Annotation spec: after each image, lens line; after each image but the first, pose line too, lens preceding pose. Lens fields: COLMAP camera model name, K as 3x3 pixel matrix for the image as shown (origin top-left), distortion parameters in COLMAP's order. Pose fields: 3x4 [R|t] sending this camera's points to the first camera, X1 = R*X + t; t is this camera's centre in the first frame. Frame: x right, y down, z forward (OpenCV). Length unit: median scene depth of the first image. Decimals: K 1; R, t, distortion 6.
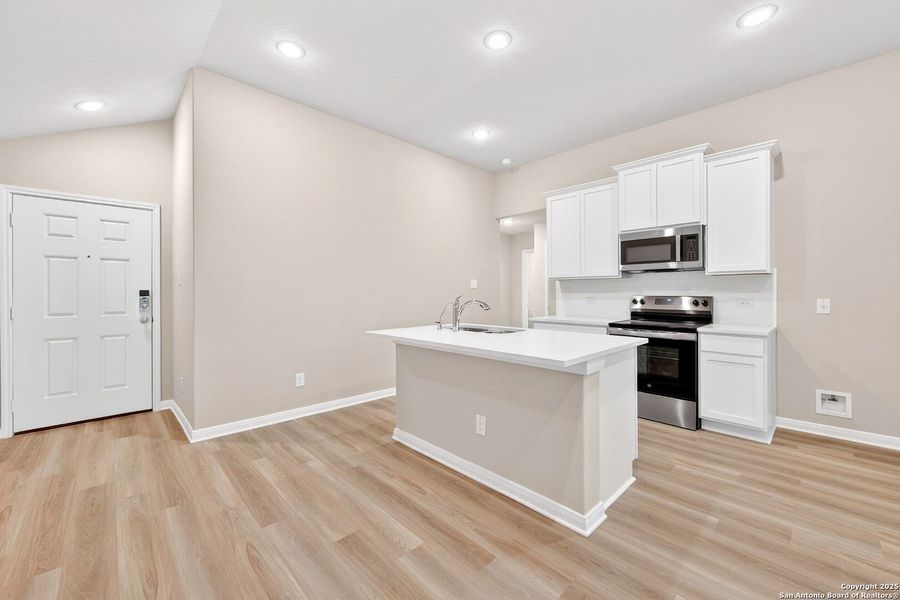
lens RADIAL K [[364.9, 0, 446.0], [0, 364.9, 293.5], [0, 0, 1]] dist [-0.000642, -0.000152]
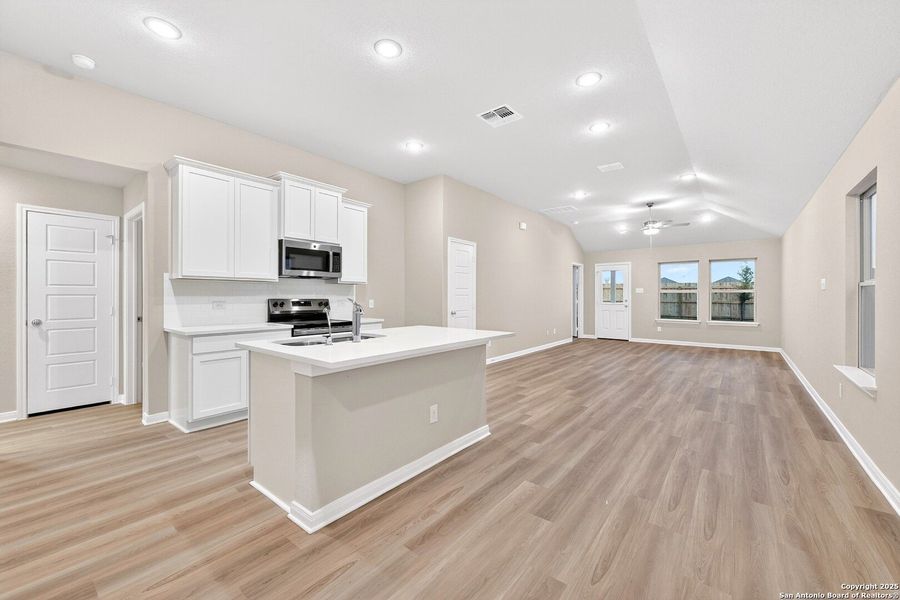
lens RADIAL K [[367.4, 0, 458.8], [0, 367.4, 296.7], [0, 0, 1]] dist [0.004191, -0.000712]
pose [[-0.167619, 0.001302, 0.985851, -0.794395], [-0.000183, 0.999999, -0.001352, 0.001597], [-0.985852, -0.000407, -0.167619, 0.857250]]
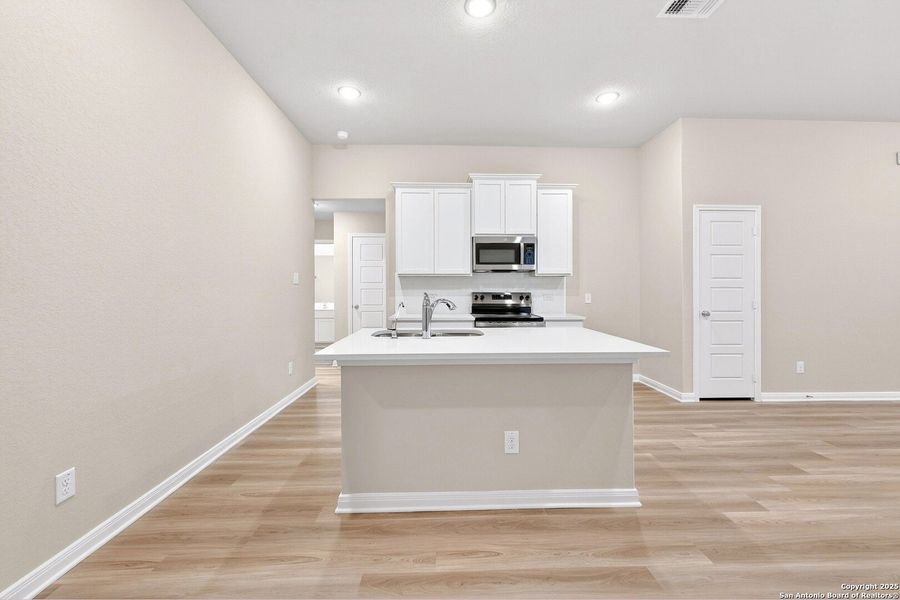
lens RADIAL K [[367.4, 0, 449.9], [0, 367.4, 287.4], [0, 0, 1]] dist [0.004191, -0.000712]
pose [[0.654475, 0.004881, 0.756068, -0.511660], [0.000147, 0.999978, -0.006583, -0.001786], [-0.756084, 0.004420, 0.654460, 0.412780]]
